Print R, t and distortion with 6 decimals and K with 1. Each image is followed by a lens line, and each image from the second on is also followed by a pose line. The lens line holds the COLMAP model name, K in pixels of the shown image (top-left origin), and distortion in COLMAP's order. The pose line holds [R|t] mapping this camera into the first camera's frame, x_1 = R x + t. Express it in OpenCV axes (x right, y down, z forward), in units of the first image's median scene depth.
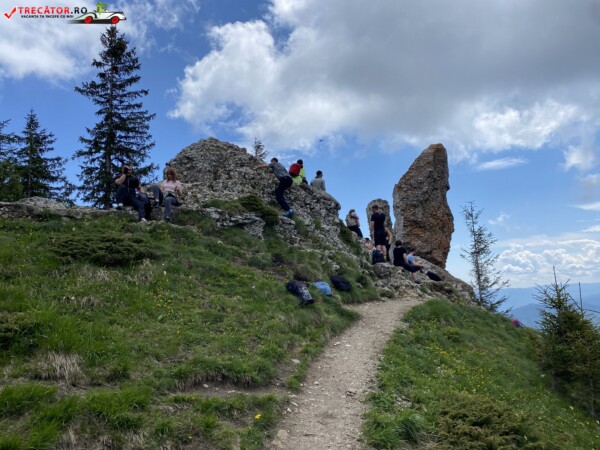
lens RADIAL K [[452.2, 0, 294.8], [0, 452.2, 222.7], [0, 0, 1]] dist [0.072634, -0.106309]
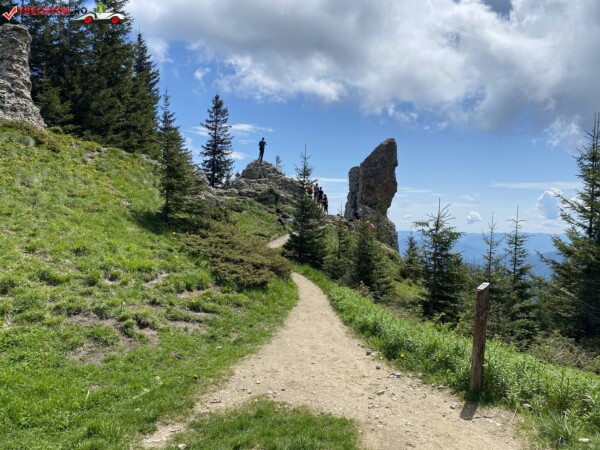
lens RADIAL K [[452.2, 0, 294.8], [0, 452.2, 222.7], [0, 0, 1]] dist [0.072634, -0.106309]
pose [[0.994483, 0.089643, -0.054477, 0.165431], [-0.079559, 0.983037, 0.165253, -0.234888], [0.068367, -0.160007, 0.984746, -1.365341]]
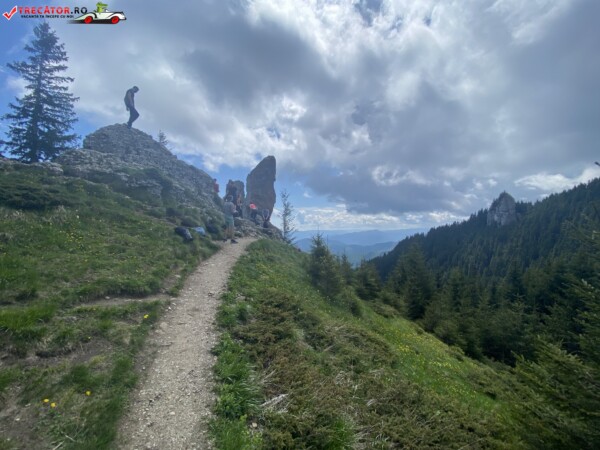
lens RADIAL K [[240.7, 0, 298.4], [0, 240.7, 226.1], [0, 0, 1]] dist [0.018574, -0.020356]
pose [[0.903716, 0.054432, 0.424658, 0.006088], [-0.110601, 0.987898, 0.108744, -0.007371], [-0.413599, -0.145242, 0.898800, 0.023585]]
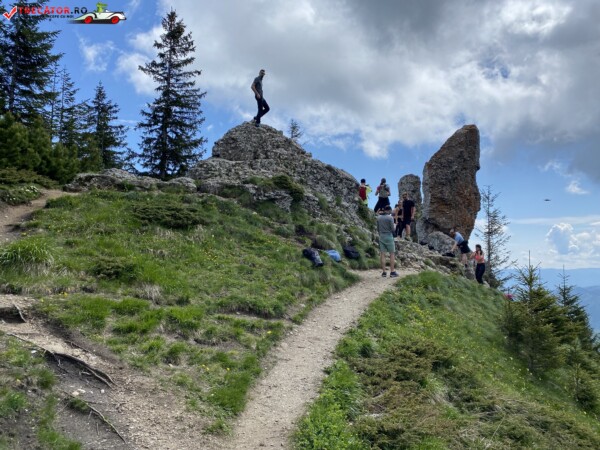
lens RADIAL K [[451.8, 0, 303.5], [0, 451.8, 218.4], [0, 0, 1]] dist [0.089016, -0.115867]
pose [[0.995766, 0.064953, -0.065052, 0.030836], [-0.060337, 0.995680, 0.070577, -0.023802], [0.069355, -0.066353, 0.995383, -0.144271]]
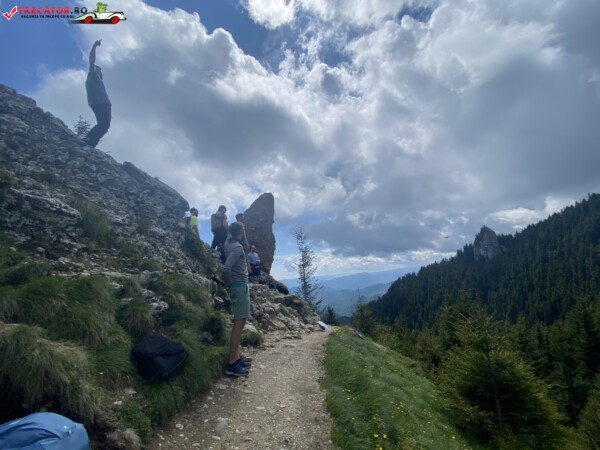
lens RADIAL K [[240.7, 0, 298.4], [0, 240.7, 226.1], [0, 0, 1]] dist [0.018574, -0.020356]
pose [[0.882796, 0.080216, 0.462857, 0.066701], [-0.042951, 0.994968, -0.090515, 0.020051], [-0.467789, 0.060026, 0.881800, 0.483023]]
